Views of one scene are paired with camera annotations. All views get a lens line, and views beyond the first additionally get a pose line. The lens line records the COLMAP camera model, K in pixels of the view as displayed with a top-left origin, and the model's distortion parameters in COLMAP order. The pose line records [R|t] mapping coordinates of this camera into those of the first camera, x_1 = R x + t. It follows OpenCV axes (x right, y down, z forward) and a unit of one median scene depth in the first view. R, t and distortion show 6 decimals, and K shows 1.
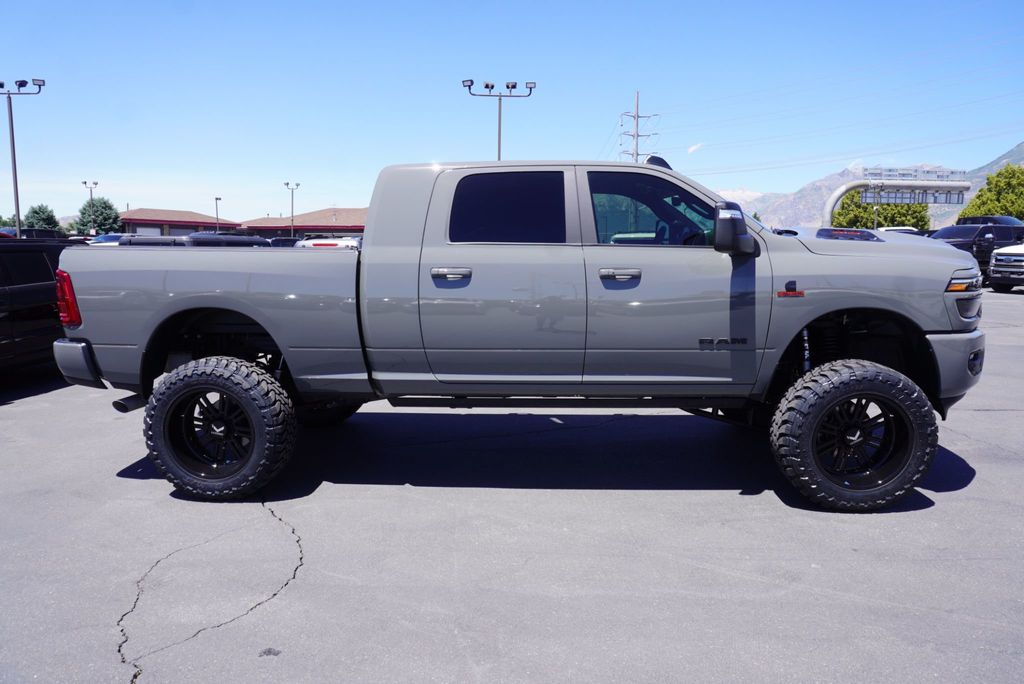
lens RADIAL K [[678.6, 0, 512.0], [0, 678.6, 342.0], [0, 0, 1]] dist [-0.010804, 0.005181]
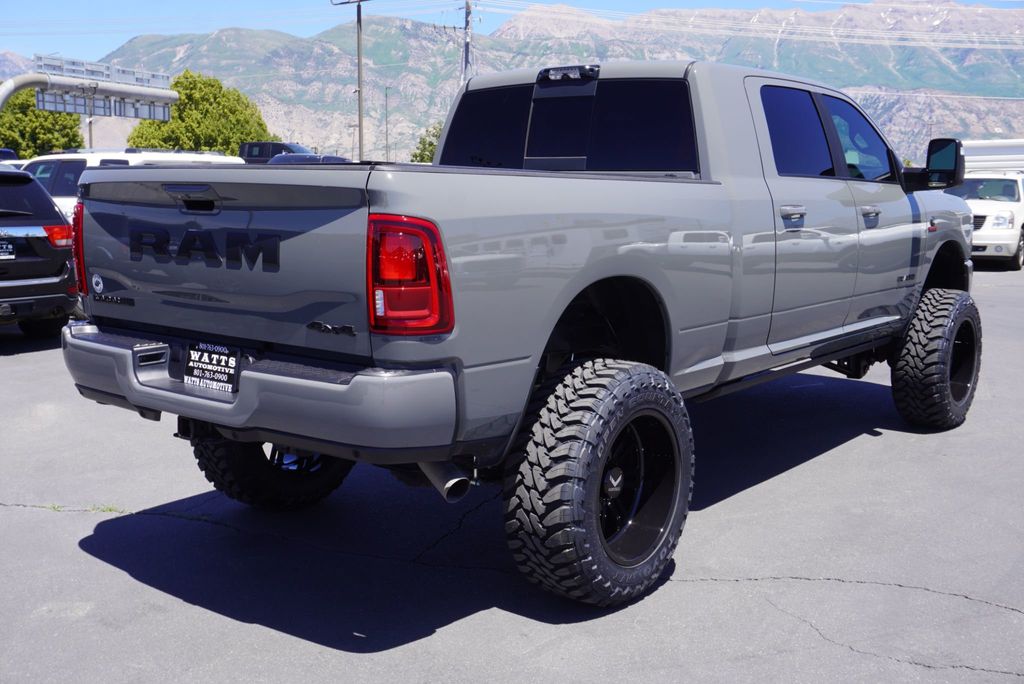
lens RADIAL K [[1082.0, 0, 512.0], [0, 1082.0, 342.0], [0, 0, 1]] dist [0.063896, -0.009702]
pose [[0.563147, -0.107942, 0.819276, -0.276588], [0.100582, 0.993014, 0.061695, -0.013411], [-0.820212, 0.047661, 0.570070, 0.116407]]
